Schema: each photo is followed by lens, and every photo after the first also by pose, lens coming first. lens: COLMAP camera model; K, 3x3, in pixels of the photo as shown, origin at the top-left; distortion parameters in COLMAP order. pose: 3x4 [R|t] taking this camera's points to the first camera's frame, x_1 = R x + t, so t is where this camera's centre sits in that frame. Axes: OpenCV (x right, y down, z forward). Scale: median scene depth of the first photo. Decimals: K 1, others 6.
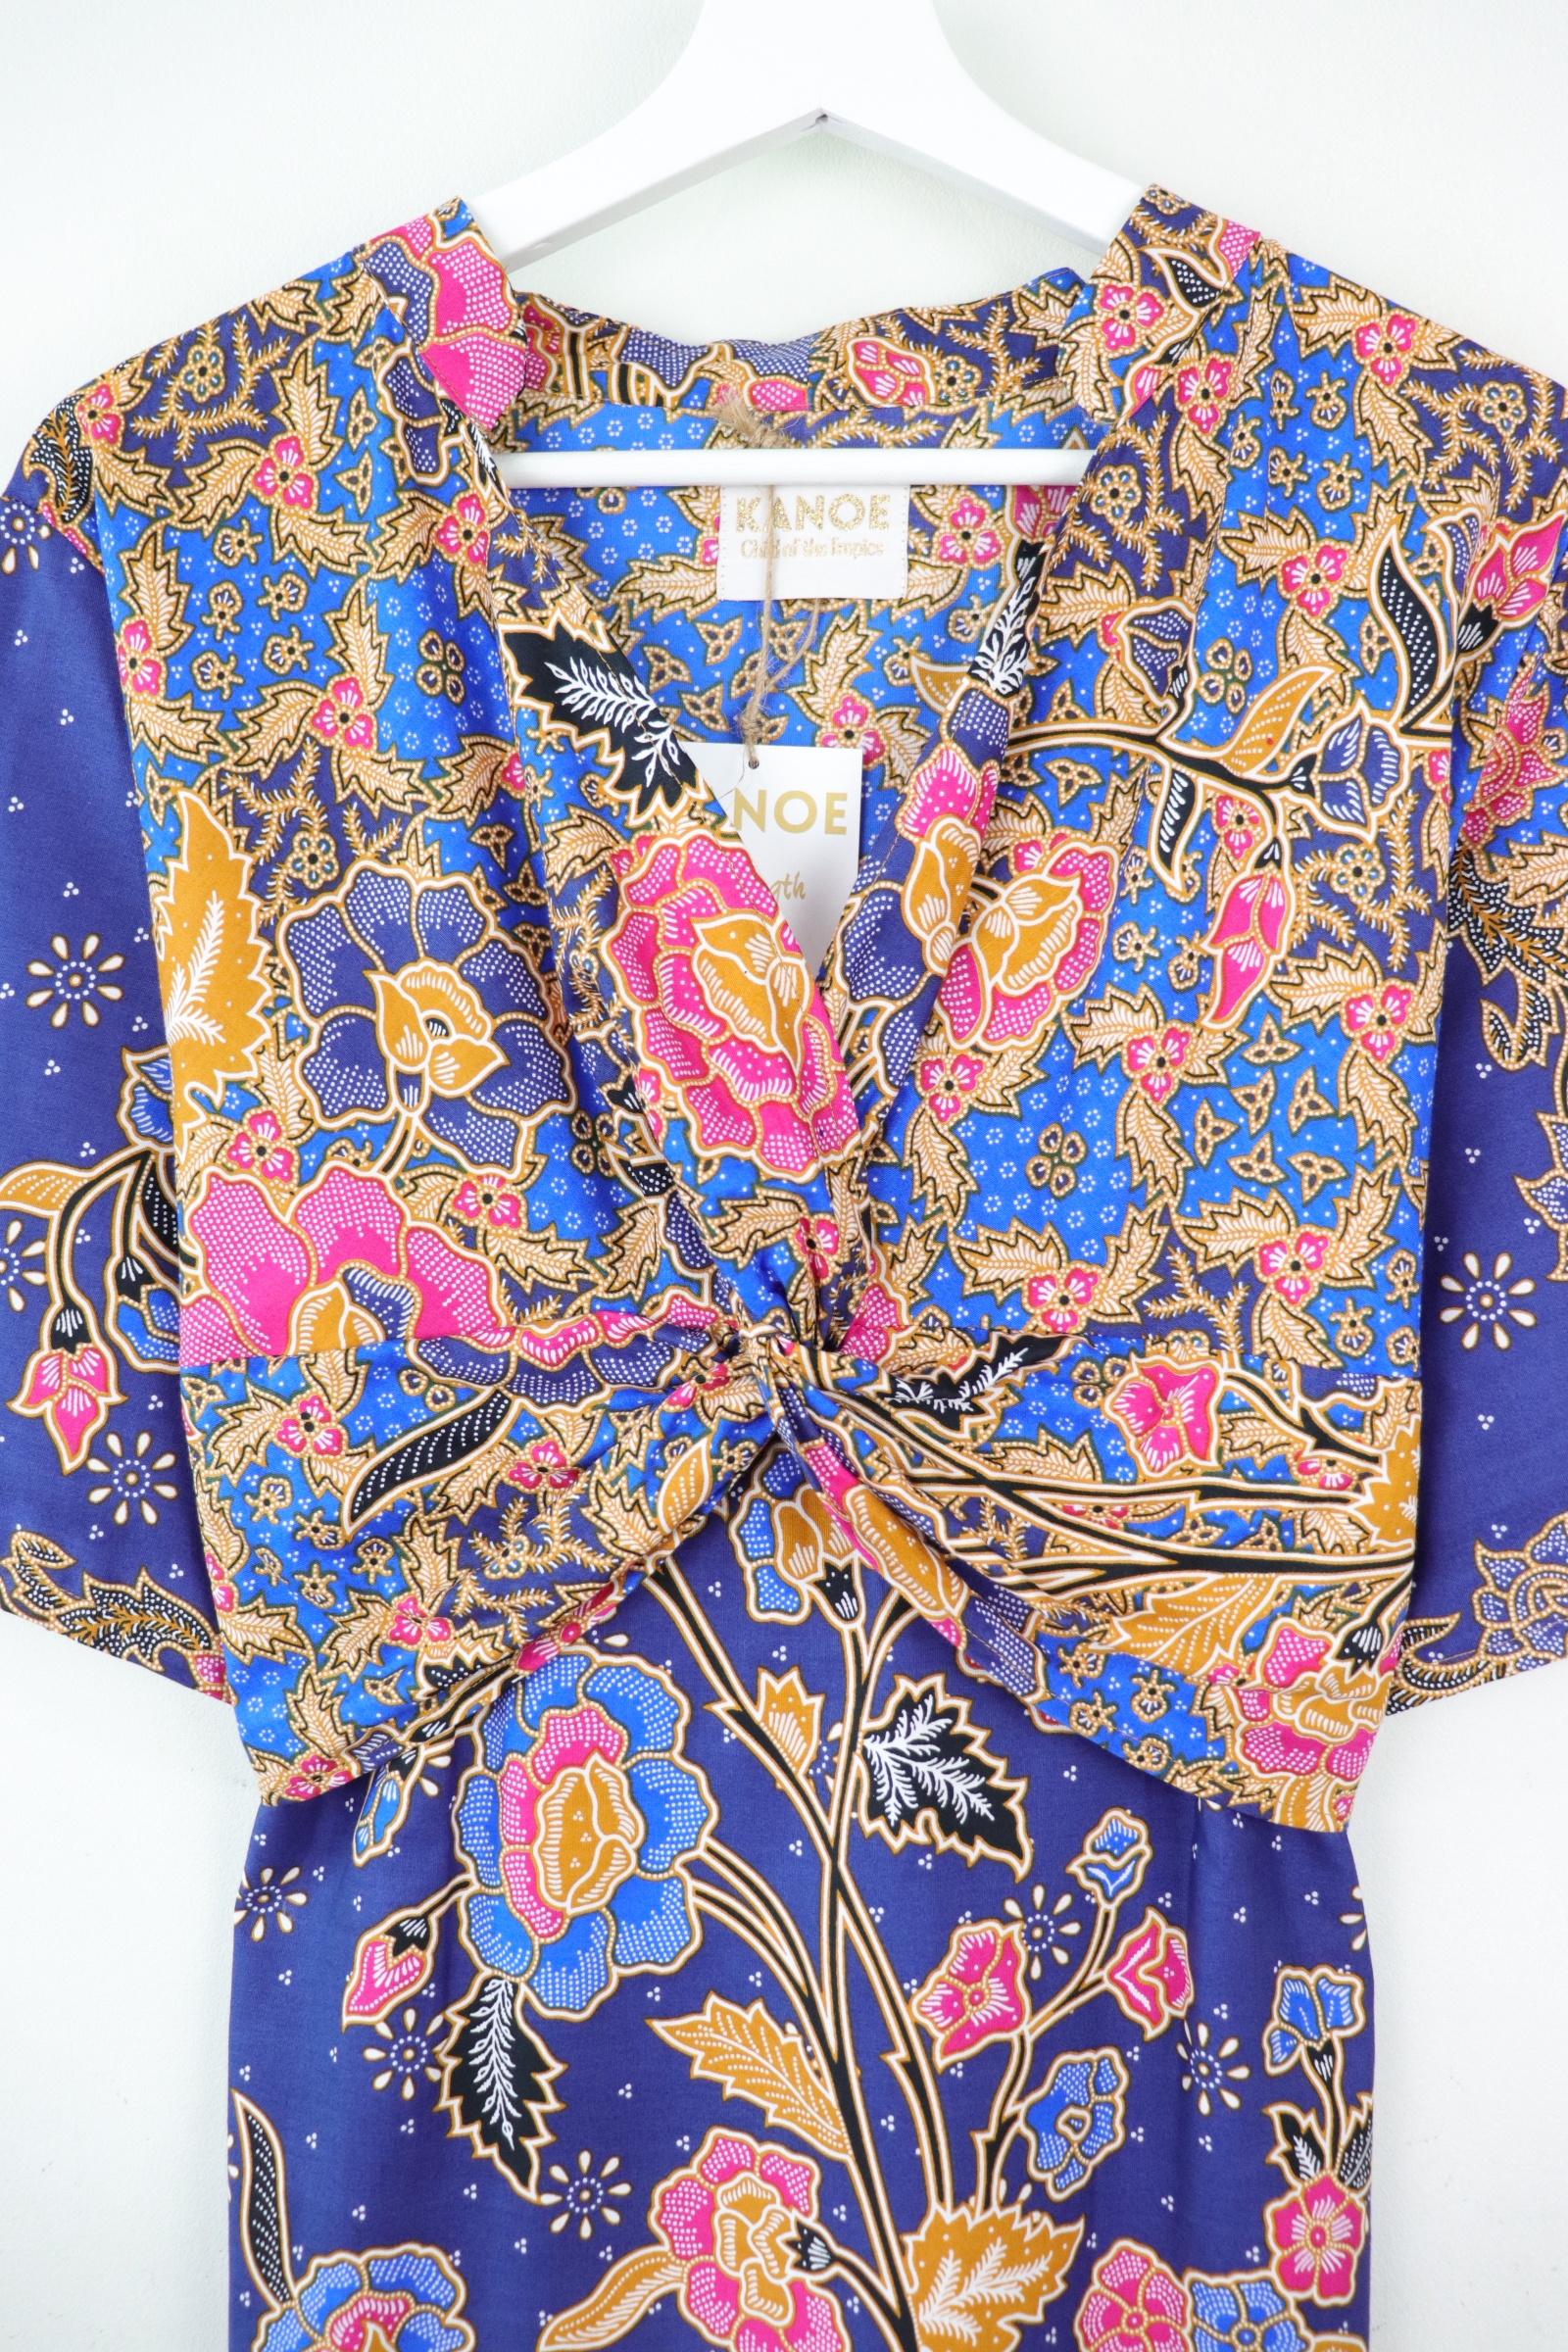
lens RADIAL K [[2000.5, 0, 784.0], [0, 2000.5, 1176.0], [0, 0, 1]] dist [-0.184521, 0.163066]
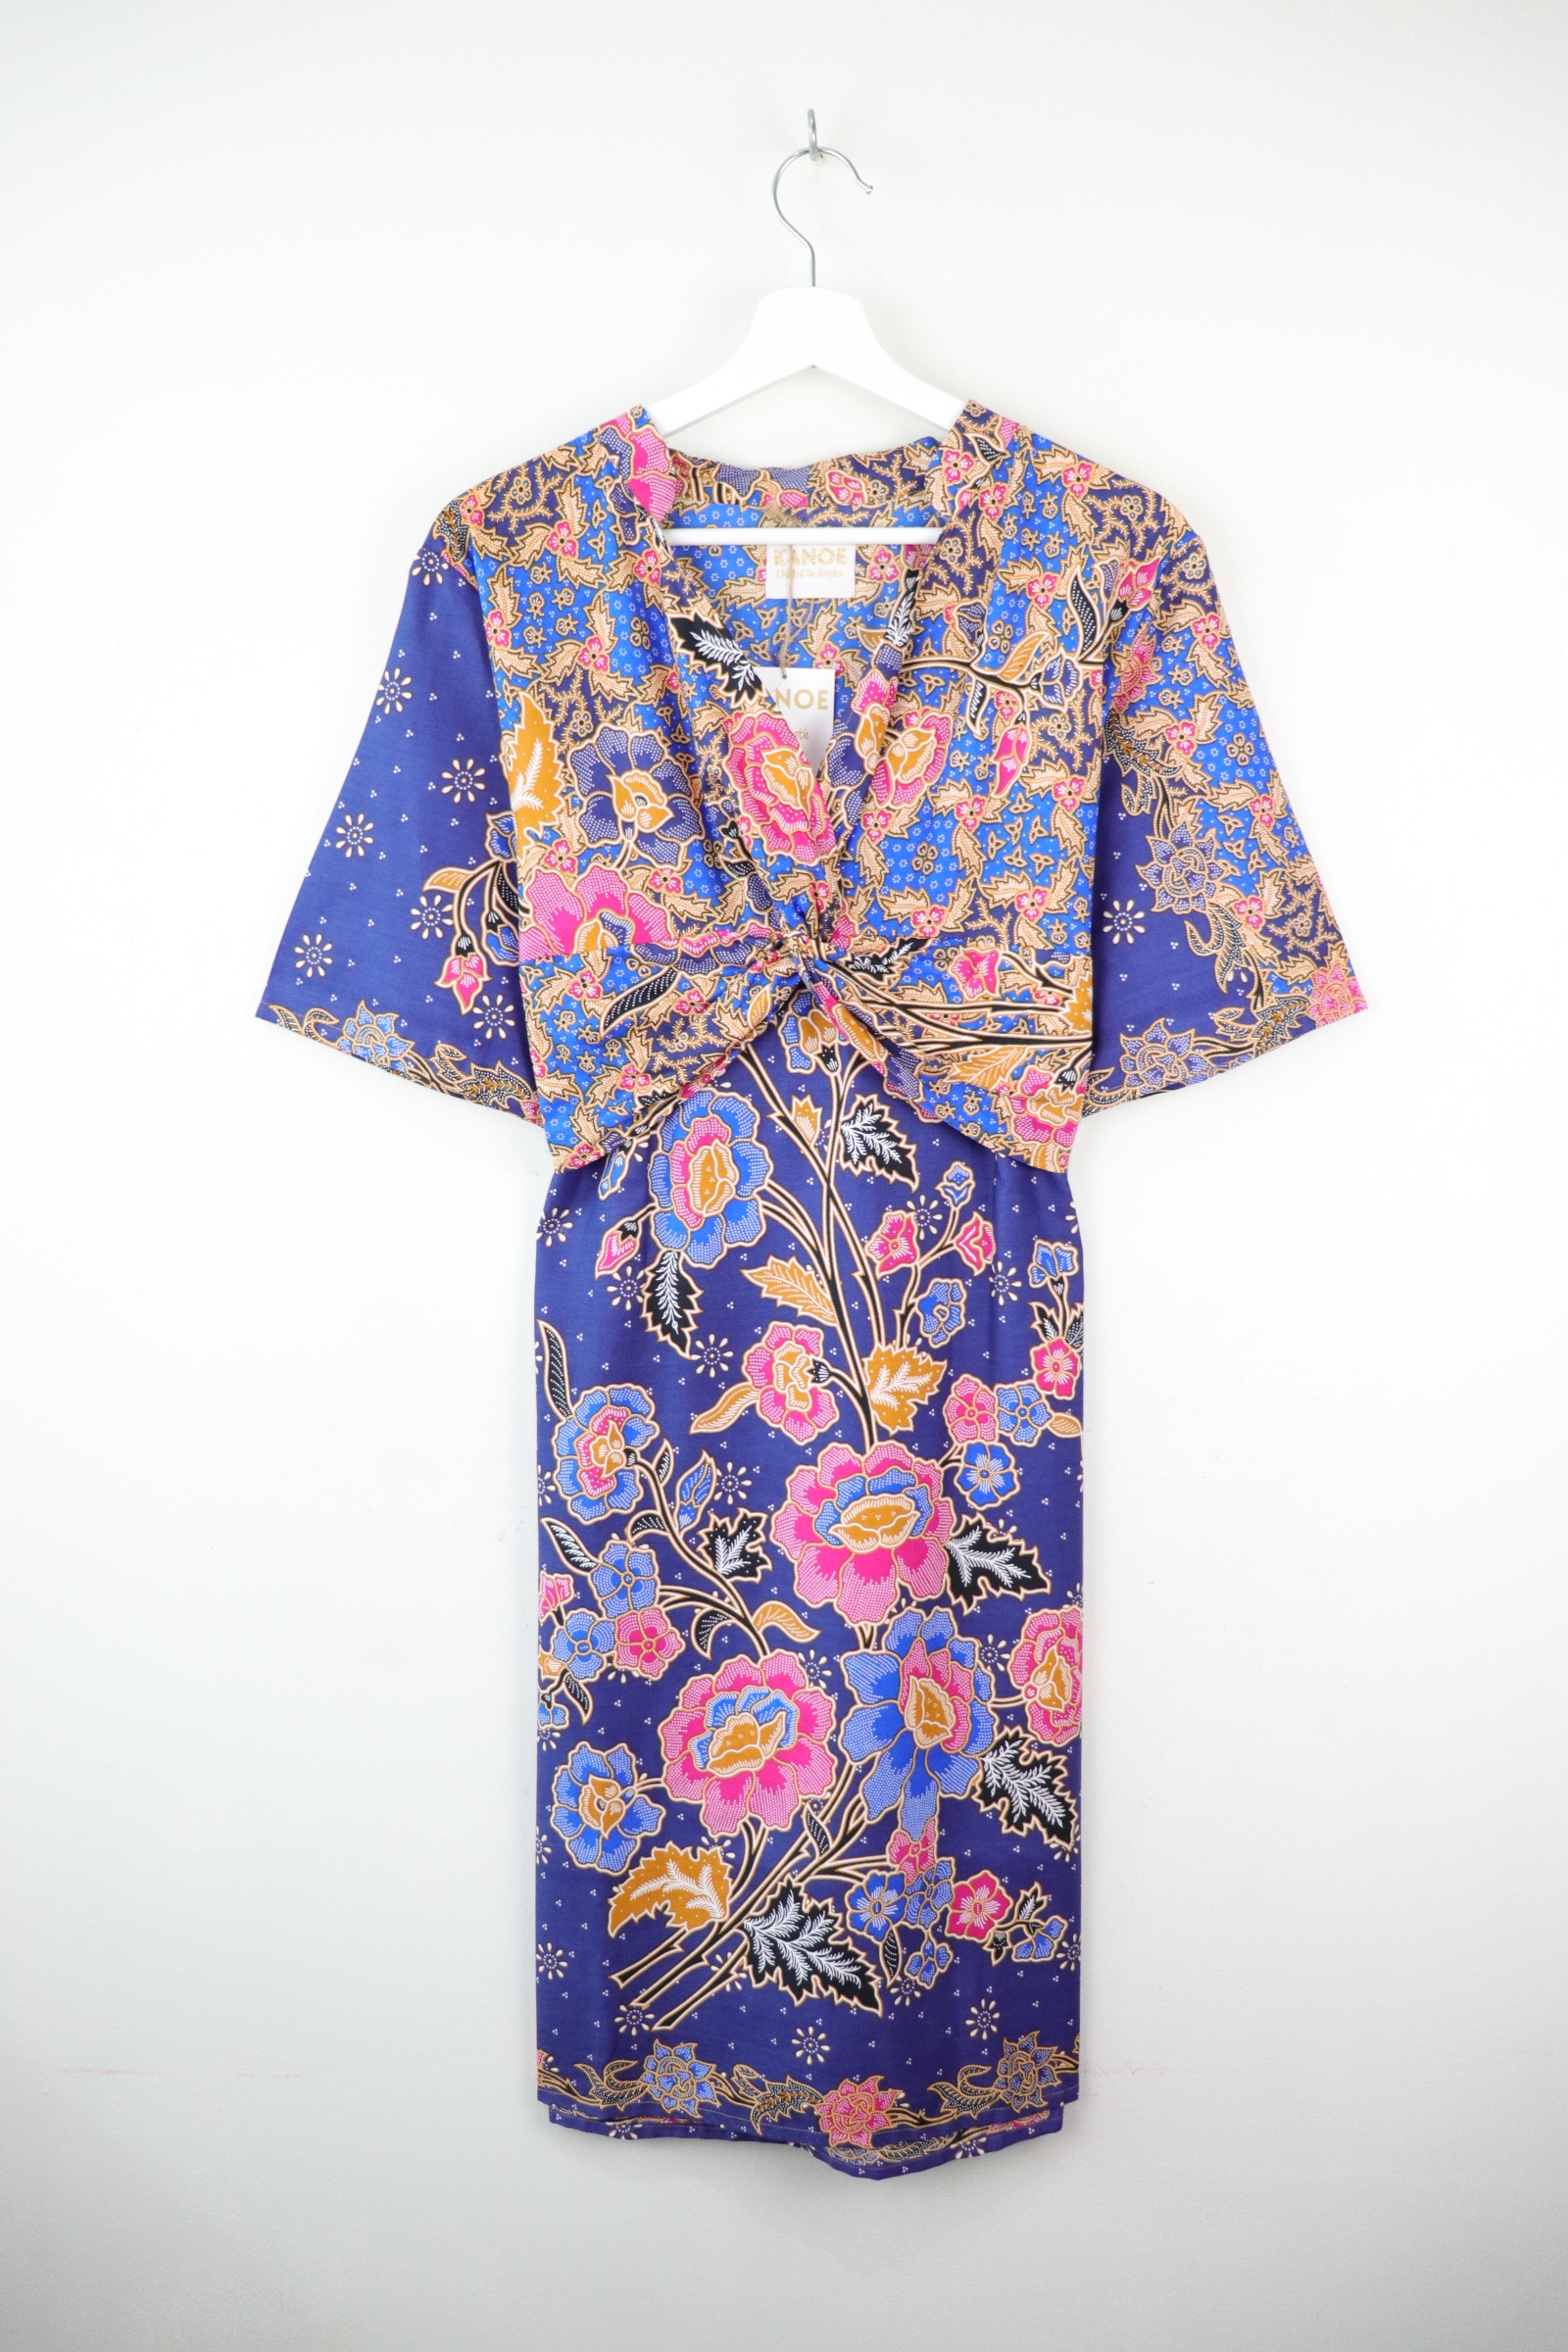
lens RADIAL K [[2000.5, 0, 784.0], [0, 2000.5, 1176.0], [0, 0, 1]] dist [-0.184521, 0.163066]
pose [[0.999187, -0.016769, 0.036650, -0.105424], [0.012963, 0.994728, 0.101723, 0.115199], [-0.038162, -0.101165, 0.994137, -1.211843]]
